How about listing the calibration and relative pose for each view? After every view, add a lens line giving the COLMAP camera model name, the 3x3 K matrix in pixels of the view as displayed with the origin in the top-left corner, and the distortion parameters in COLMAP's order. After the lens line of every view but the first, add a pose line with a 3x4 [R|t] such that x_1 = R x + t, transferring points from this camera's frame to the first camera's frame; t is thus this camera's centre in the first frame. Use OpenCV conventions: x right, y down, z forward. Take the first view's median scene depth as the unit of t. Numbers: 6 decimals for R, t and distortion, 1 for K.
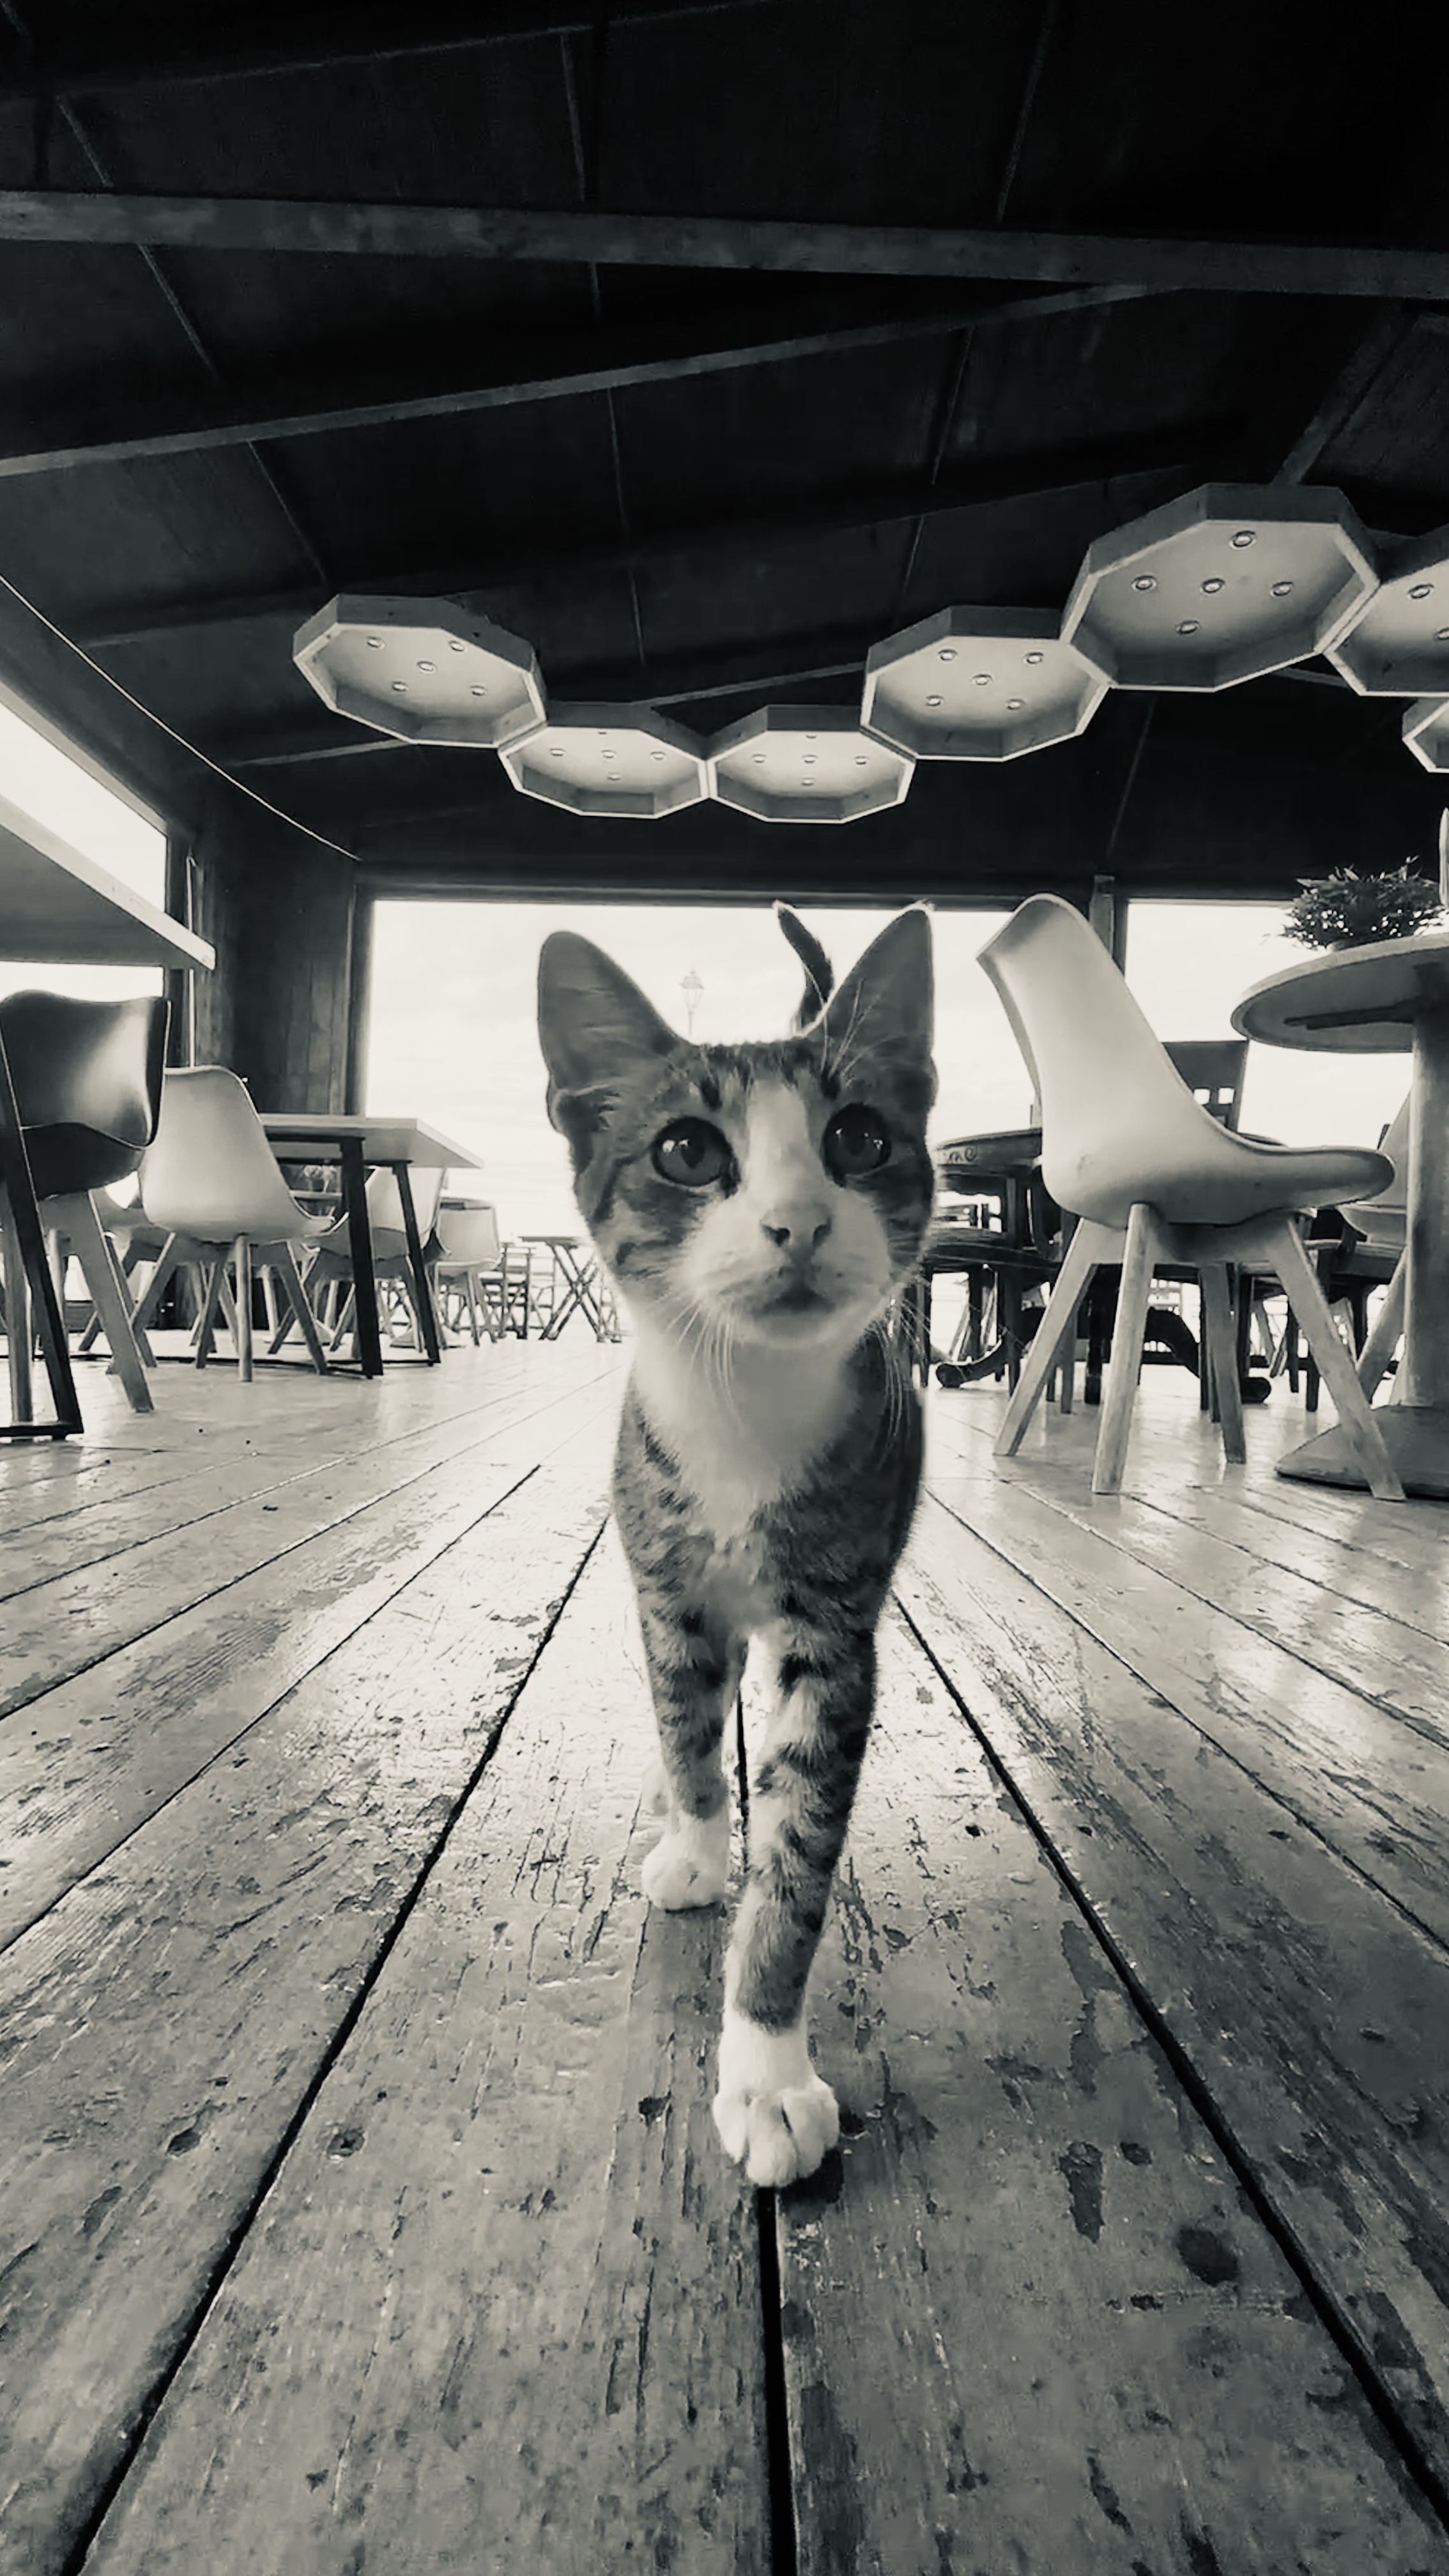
lens RADIAL K [[1171.0, 0, 724.7], [0, 1171.0, 1289.4], [0, 0, 1]] dist [0.001527, 0.000358]
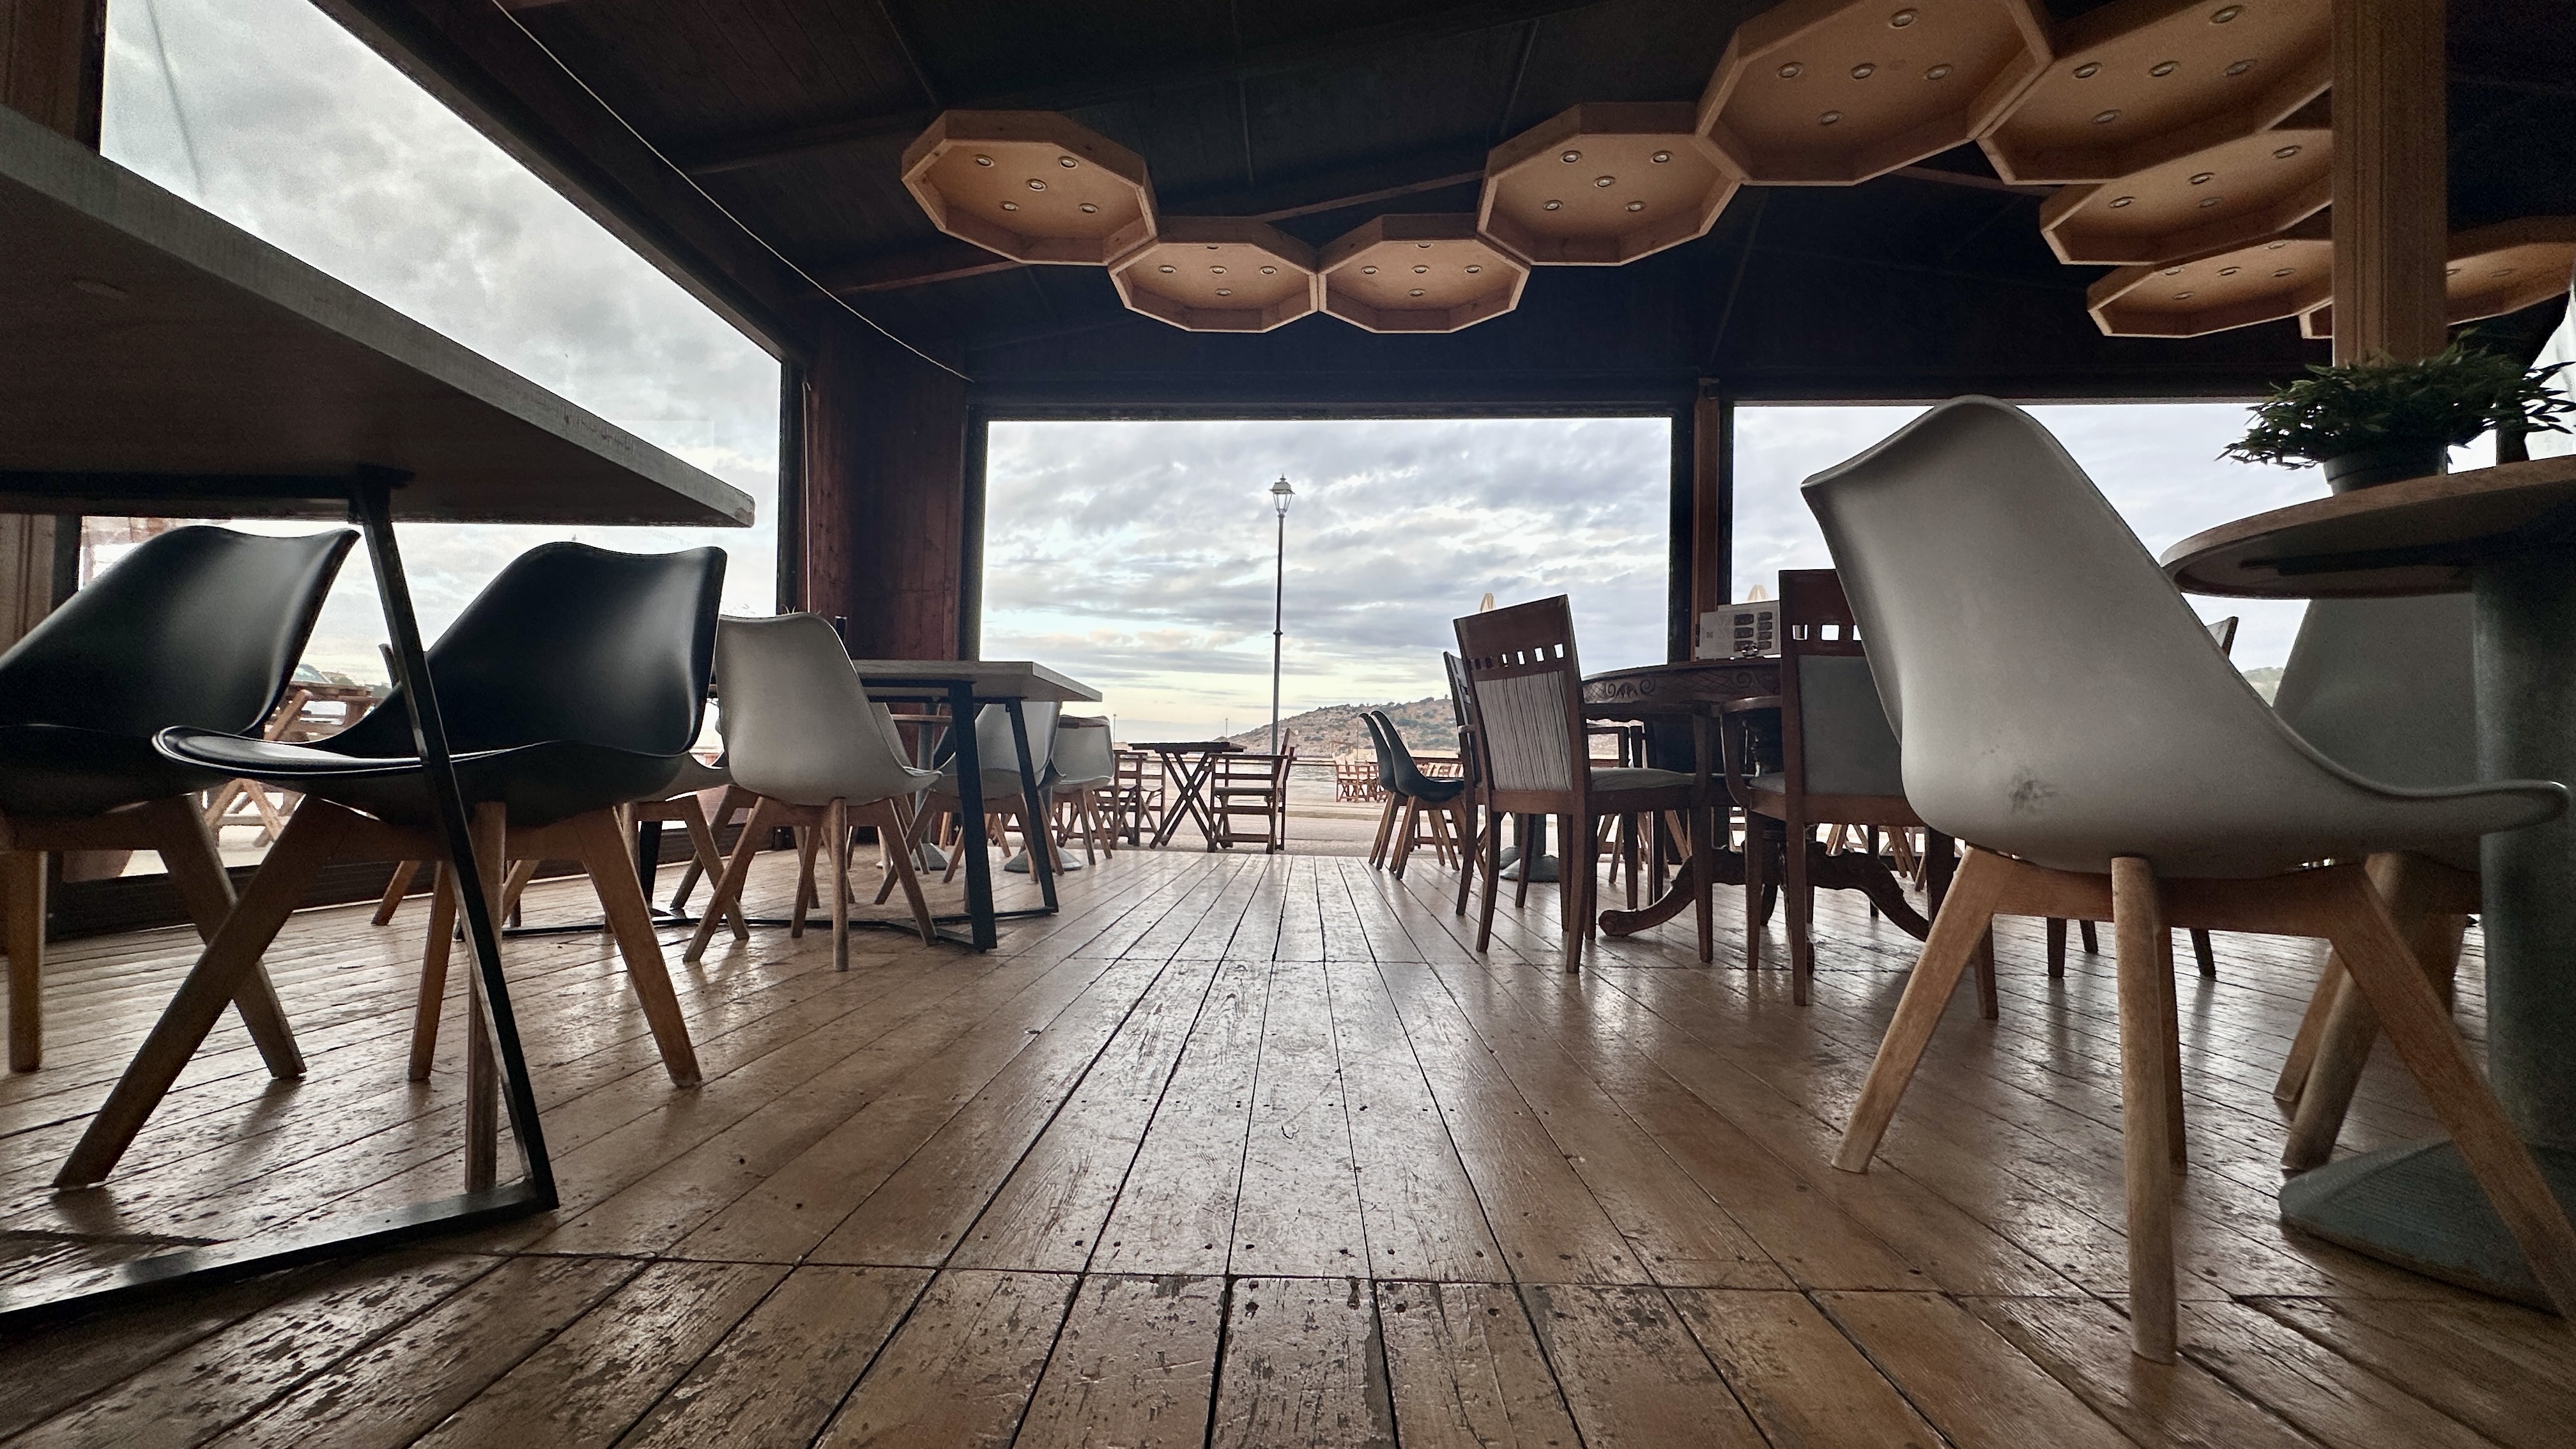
lens RADIAL K [[1091.1, 0, 1286.8], [0, 1091.1, 732.7], [0, 0, 1]] dist [-0.001662, -0.000254]
pose [[0.999543, -0.016507, -0.025313, -0.027523], [0.015631, 0.999285, -0.034418, -0.035059], [0.025863, 0.034006, 0.999087, 0.101139]]
